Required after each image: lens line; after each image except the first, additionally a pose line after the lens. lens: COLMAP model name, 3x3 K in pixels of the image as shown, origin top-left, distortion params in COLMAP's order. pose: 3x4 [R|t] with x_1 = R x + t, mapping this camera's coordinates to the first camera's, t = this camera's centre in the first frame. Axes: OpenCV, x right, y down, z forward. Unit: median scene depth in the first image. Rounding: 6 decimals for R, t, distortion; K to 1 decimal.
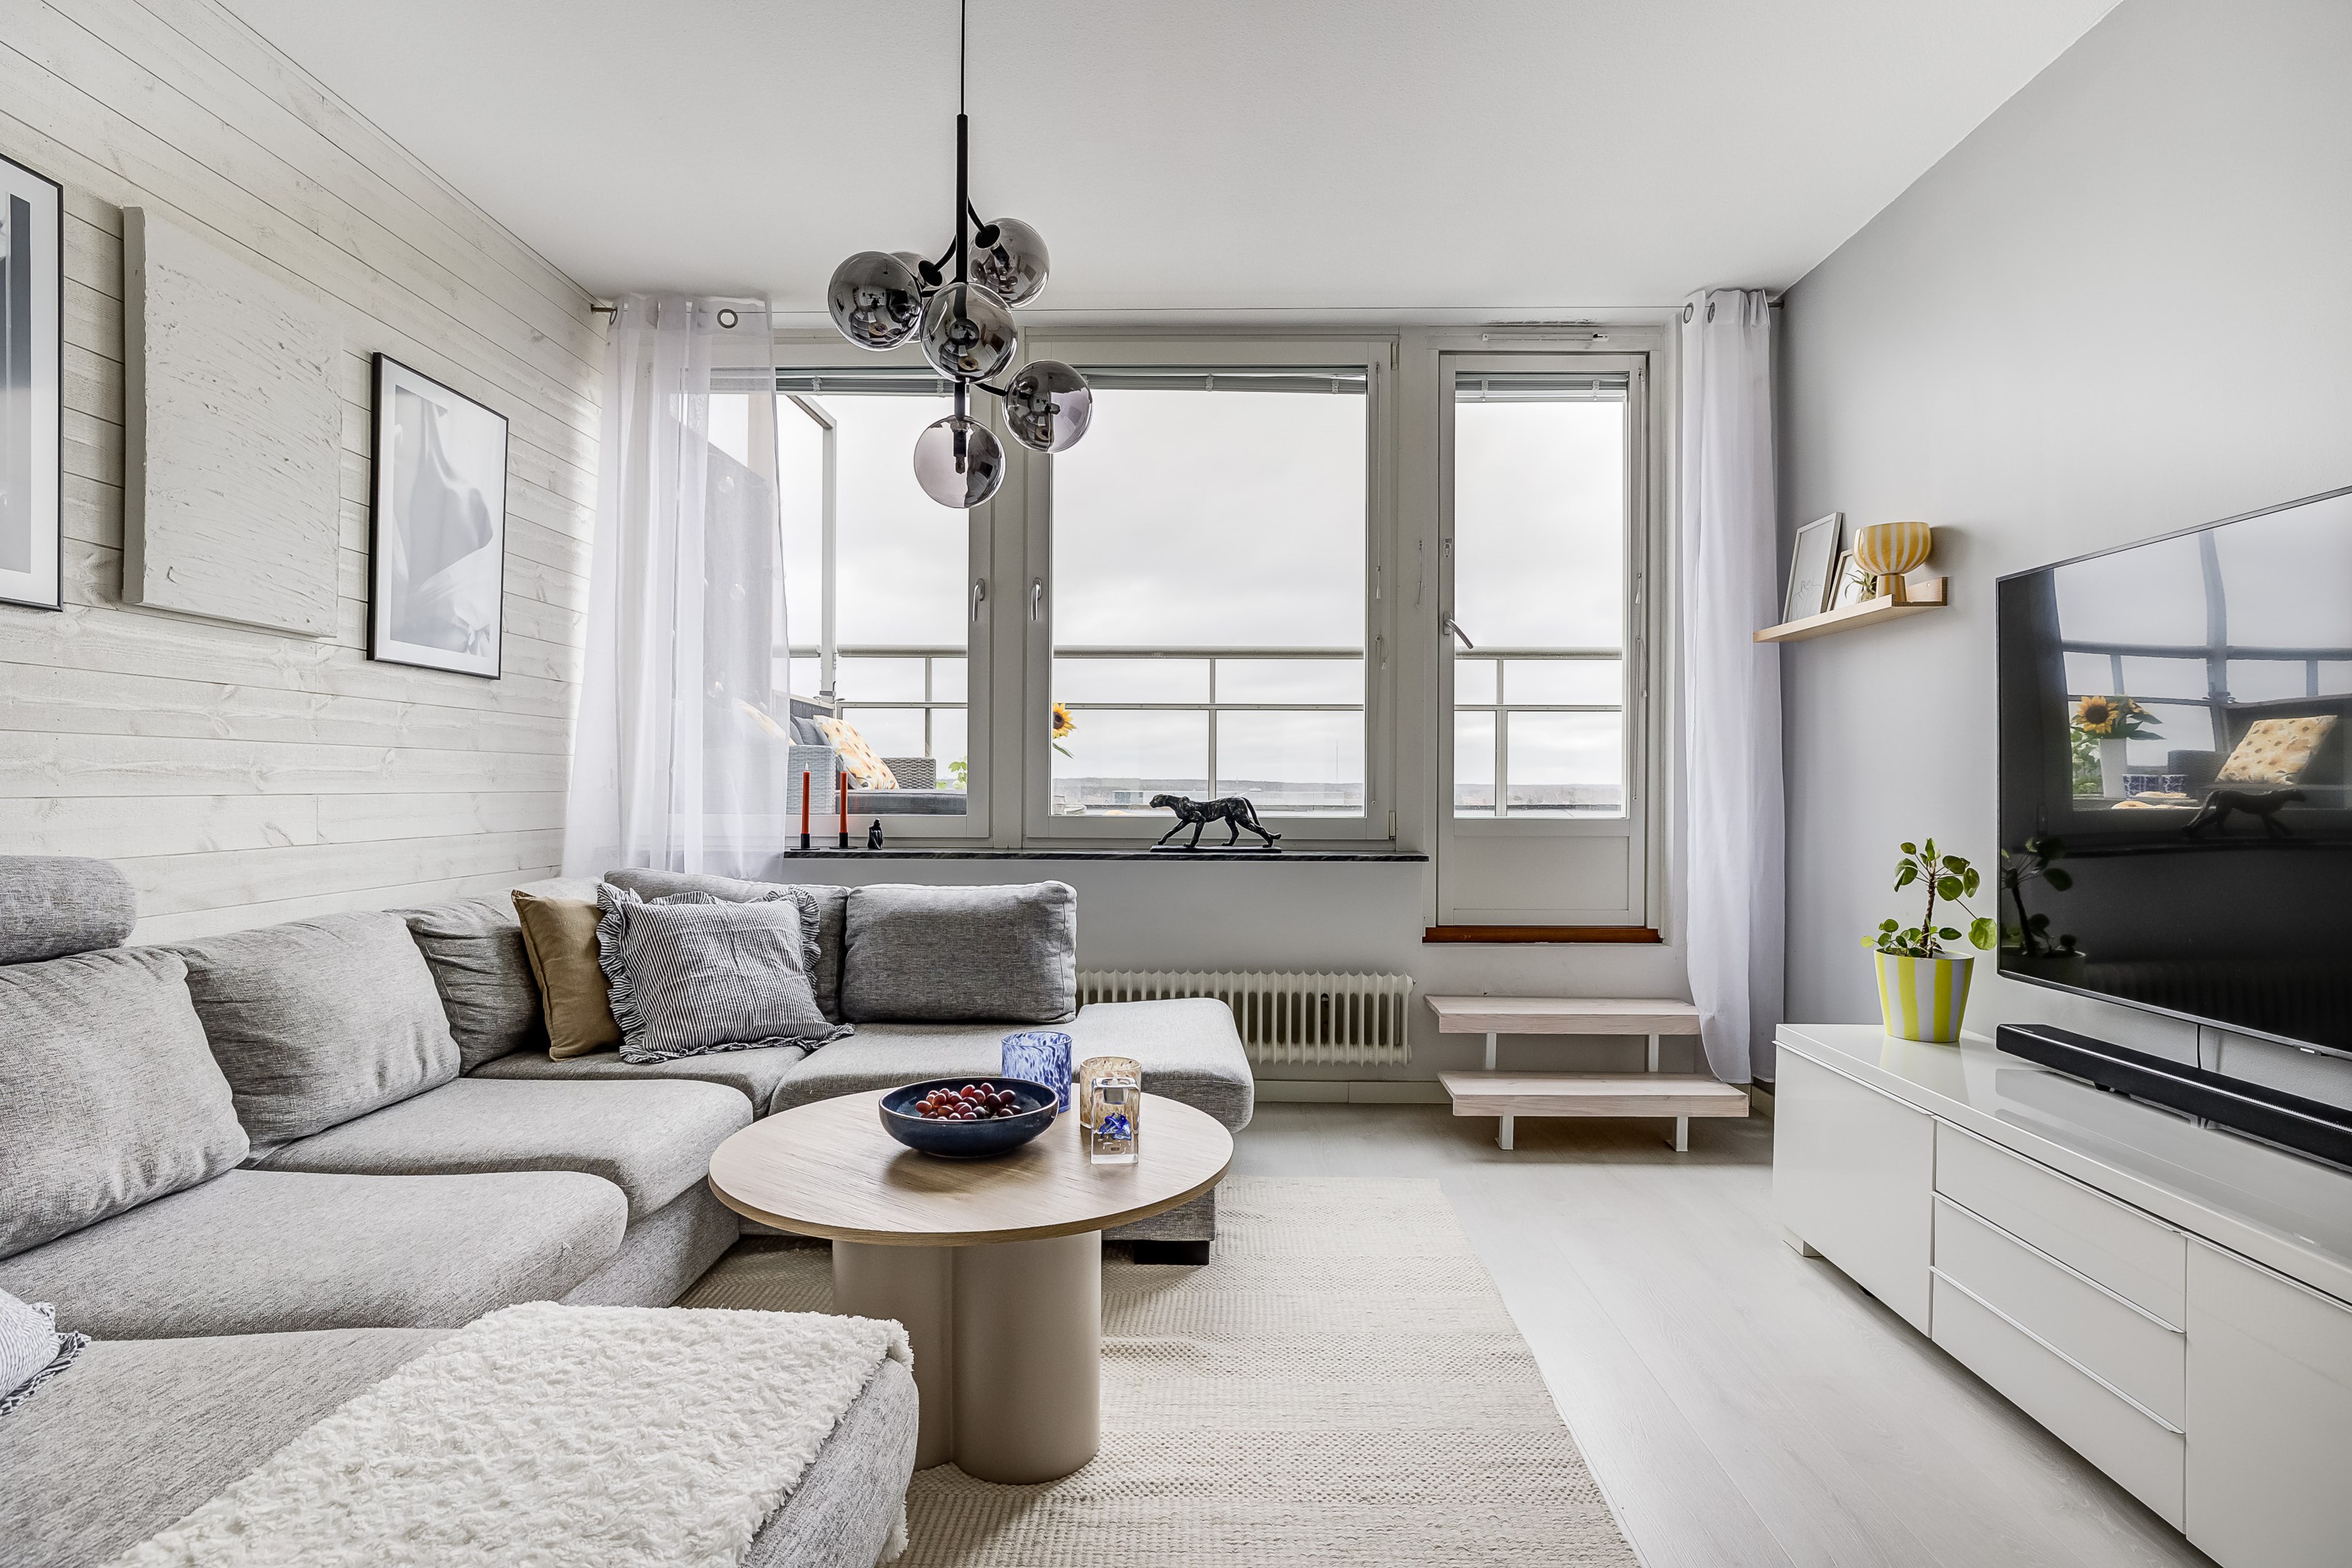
lens RADIAL K [[1235.1, 0, 1078.1], [0, 1235.1, 794.2], [0, 0, 1]] dist [-0.029431, 0.019500]
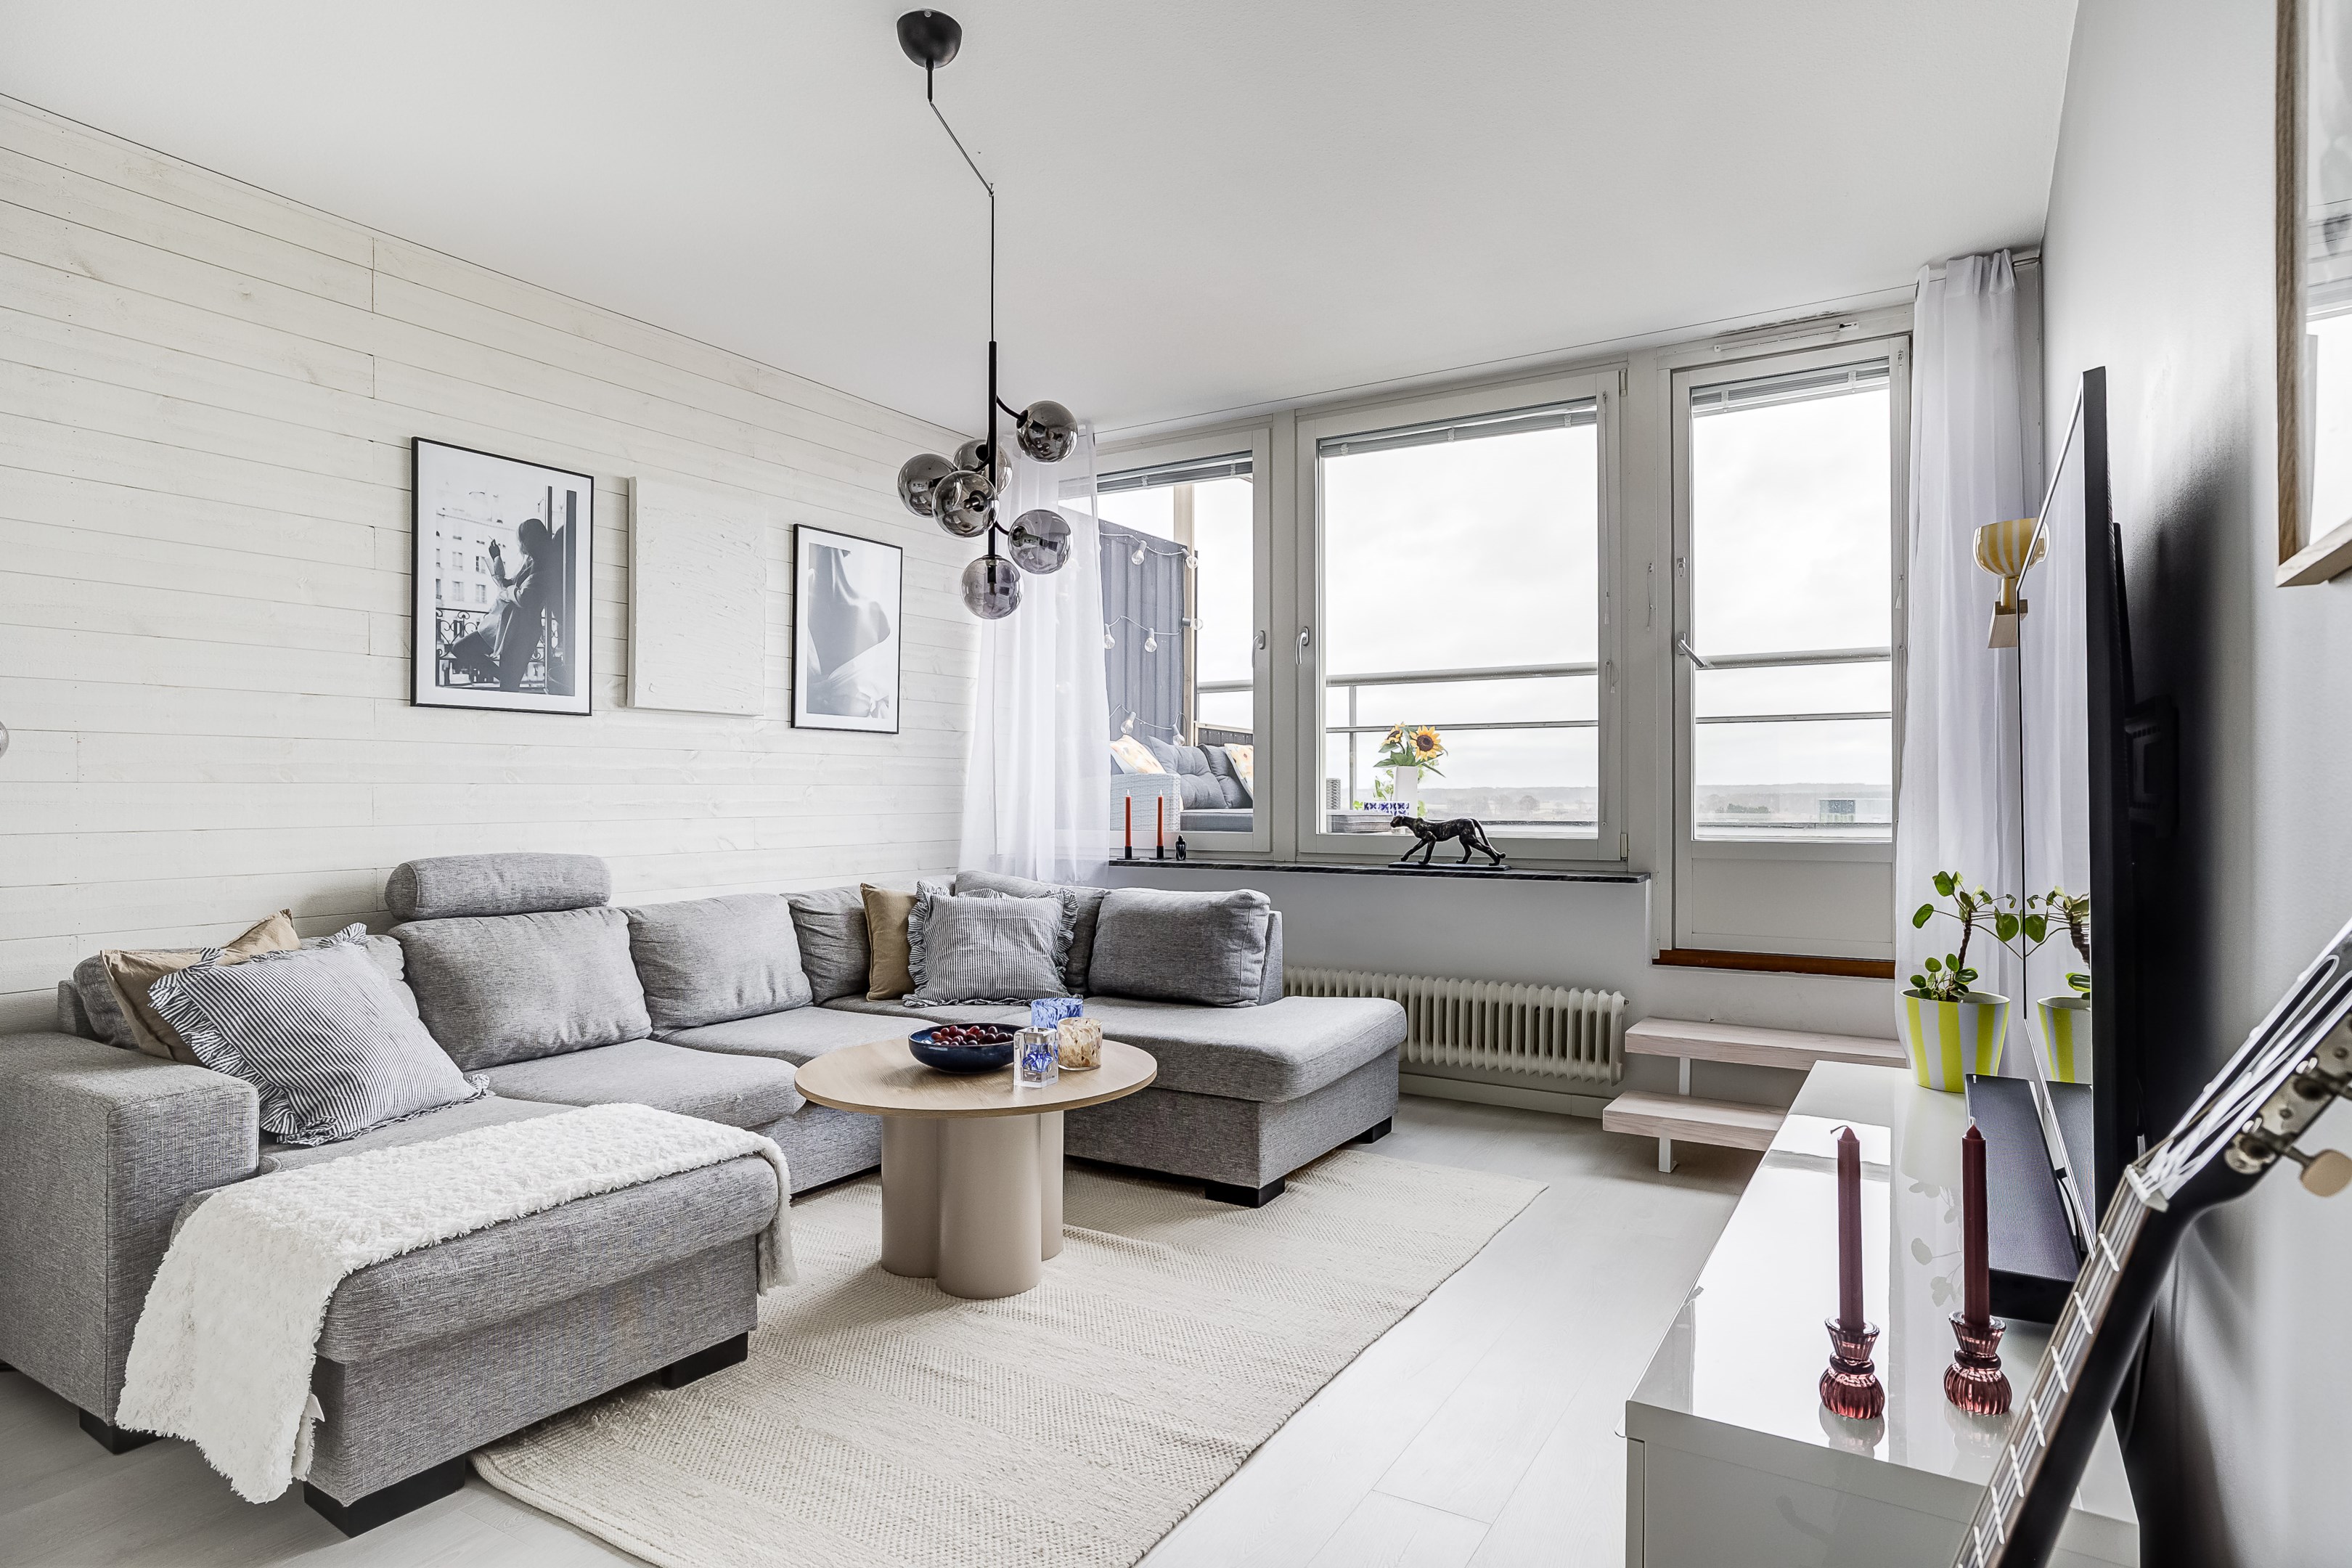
lens RADIAL K [[1235.1, 0, 1113.4], [0, 1235.1, 791.2], [0, 0, 1]] dist [-0.029431, 0.019500]
pose [[0.859867, -0.007741, -0.510459, 0.500052], [0.002984, 0.999944, -0.010136, -0.013734], [0.510509, 0.007192, 0.859842, -0.097355]]
